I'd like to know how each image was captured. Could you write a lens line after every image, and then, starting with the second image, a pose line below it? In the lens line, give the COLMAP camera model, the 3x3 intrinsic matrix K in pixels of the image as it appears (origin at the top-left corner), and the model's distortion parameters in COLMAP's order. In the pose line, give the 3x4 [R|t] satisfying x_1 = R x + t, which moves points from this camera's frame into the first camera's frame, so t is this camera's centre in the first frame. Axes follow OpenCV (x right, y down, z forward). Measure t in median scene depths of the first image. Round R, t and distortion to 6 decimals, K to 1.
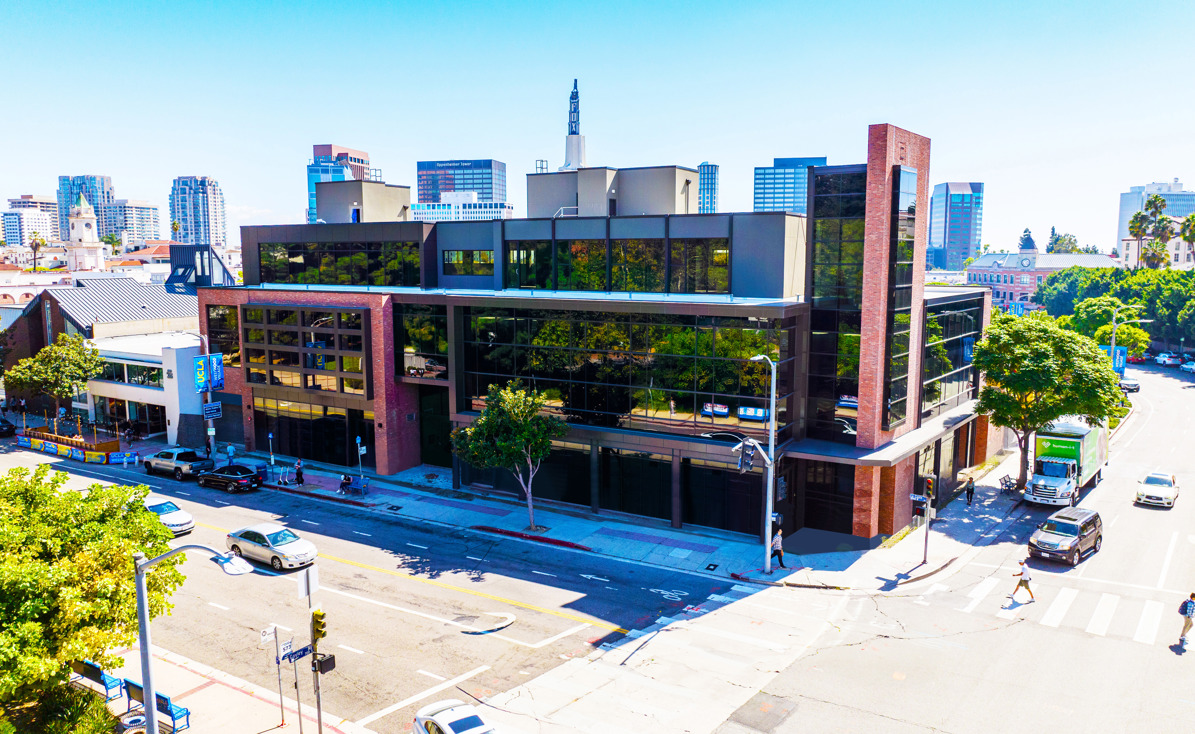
lens RADIAL K [[840.5, 0, 594.7], [0, 840.5, 363.1], [0, 0, 1]] dist [-0.036095, 0.006139]
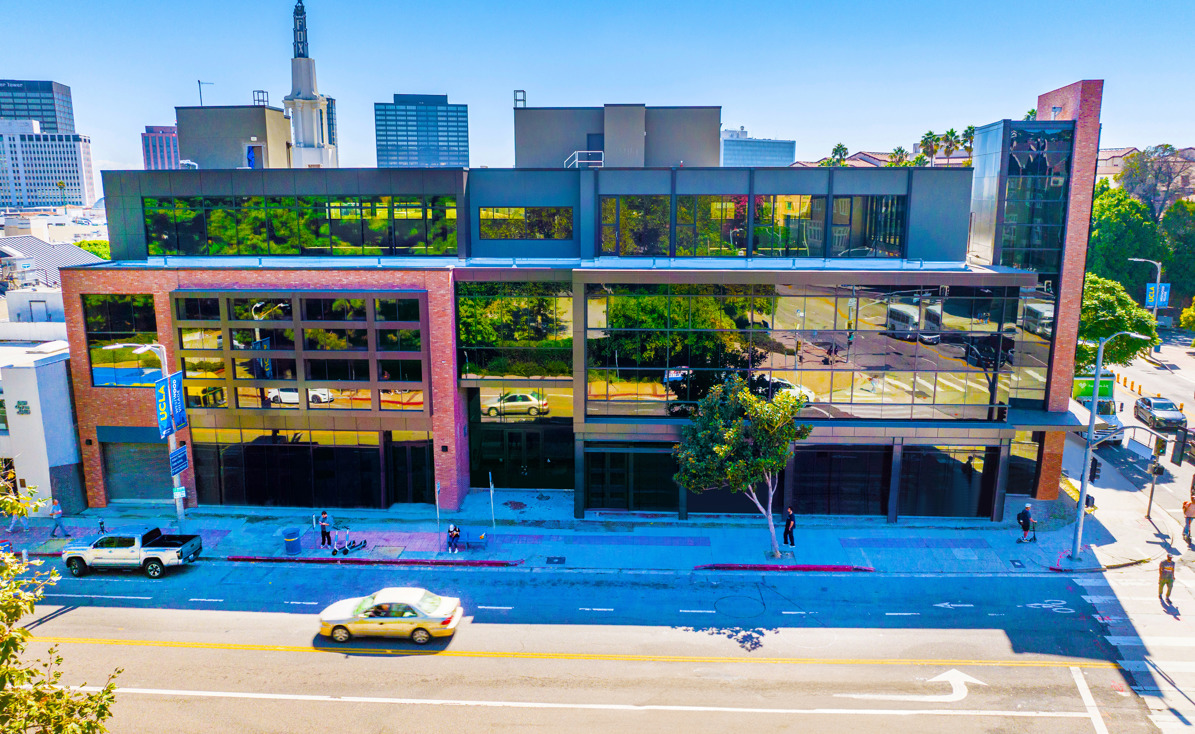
lens RADIAL K [[840.5, 0, 594.7], [0, 840.5, 363.1], [0, 0, 1]] dist [-0.036095, 0.006139]
pose [[0.890919, -0.090827, 0.444987, -0.507516], [0.059037, 0.994646, 0.084821, -0.061013], [-0.450308, -0.049298, 0.891511, 0.316634]]
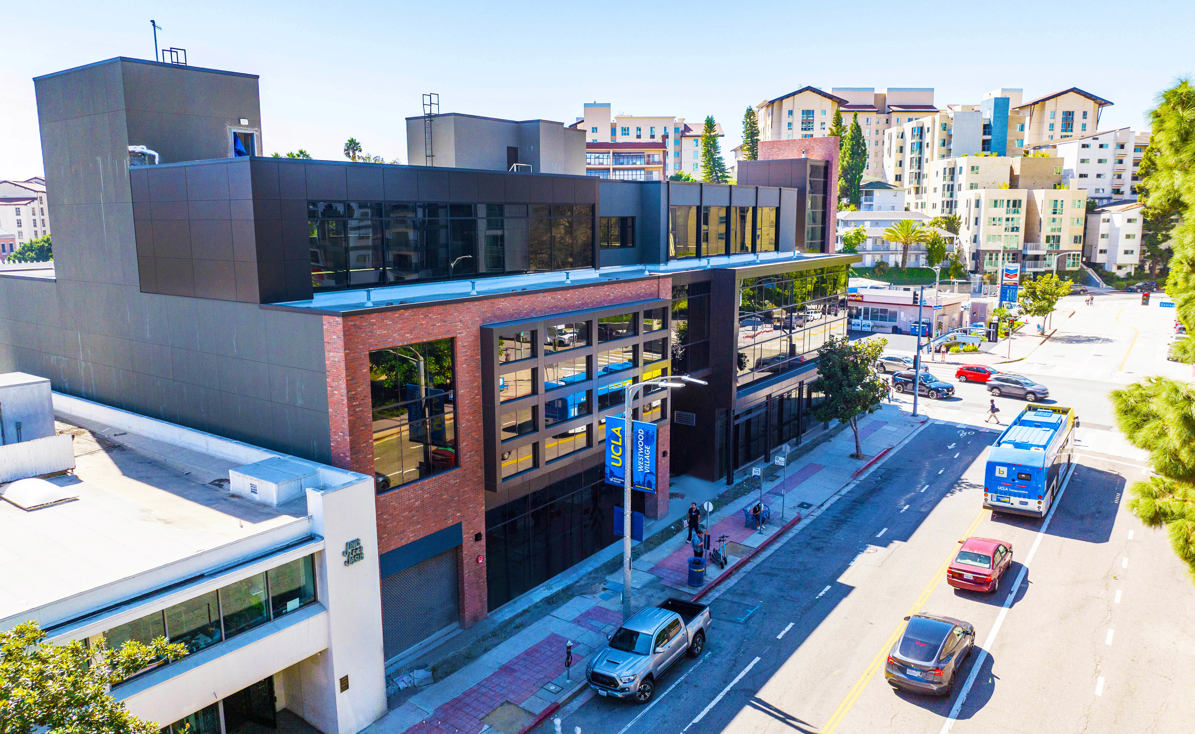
lens RADIAL K [[840.5, 0, 594.7], [0, 840.5, 363.1], [0, 0, 1]] dist [-0.036095, 0.006139]
pose [[0.093283, -0.172160, 0.980642, -1.080675], [0.132353, 0.978340, 0.159166, -0.145225], [-0.986804, 0.114943, 0.114048, 1.067176]]
